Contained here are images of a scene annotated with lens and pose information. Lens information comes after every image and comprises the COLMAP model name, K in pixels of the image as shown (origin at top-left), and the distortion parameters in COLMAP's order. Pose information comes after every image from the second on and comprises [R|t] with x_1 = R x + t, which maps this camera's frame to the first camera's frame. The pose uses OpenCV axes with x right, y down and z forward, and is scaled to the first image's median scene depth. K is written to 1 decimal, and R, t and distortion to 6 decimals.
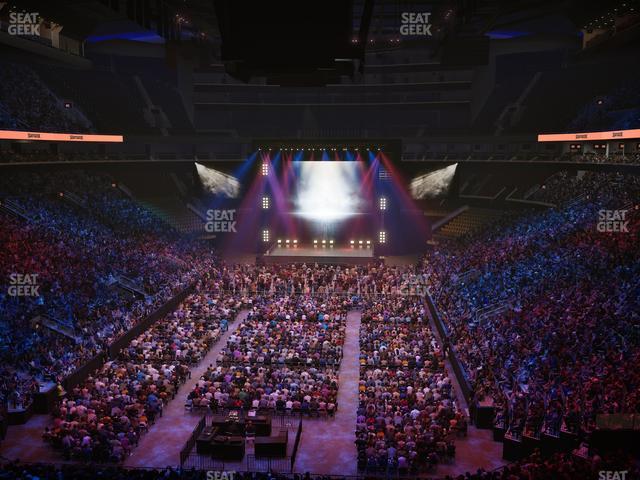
lens RADIAL K [[599.6, 0, 319.8], [0, 599.6, 241.0], [0, 0, 1]] dist [0.001304, 0.000000]
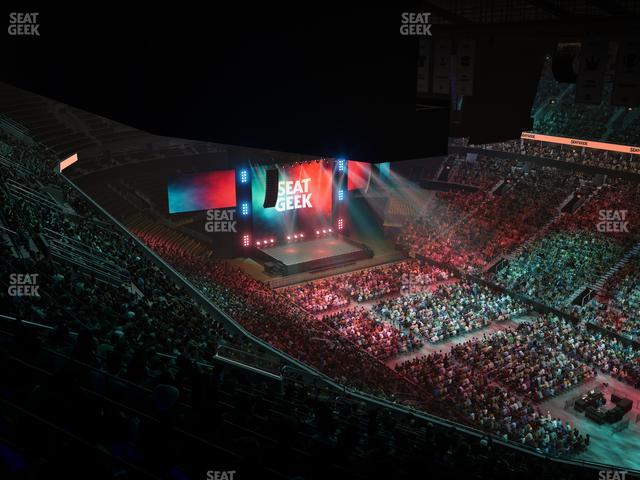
lens RADIAL K [[599.6, 0, 320.7], [0, 599.6, 239.4], [0, 0, 1]] dist [0.001304, 0.000000]
pose [[0.801143, -0.175073, 0.572293, -0.603783], [0.087979, 0.980319, 0.176733, -0.189629], [-0.591971, -0.091239, 0.800778, 0.117671]]
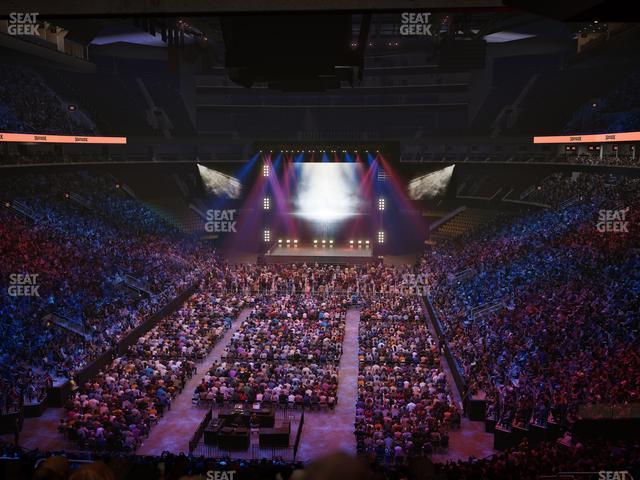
lens RADIAL K [[599.6, 0, 319.9], [0, 599.6, 241.4], [0, 0, 1]] dist [0.001304, 0.000000]
pose [[0.999999, -0.000203, 0.001148, -0.000967], [0.000200, 0.999997, 0.002577, -0.001884], [-0.001148, -0.002577, 0.999996, -0.020574]]
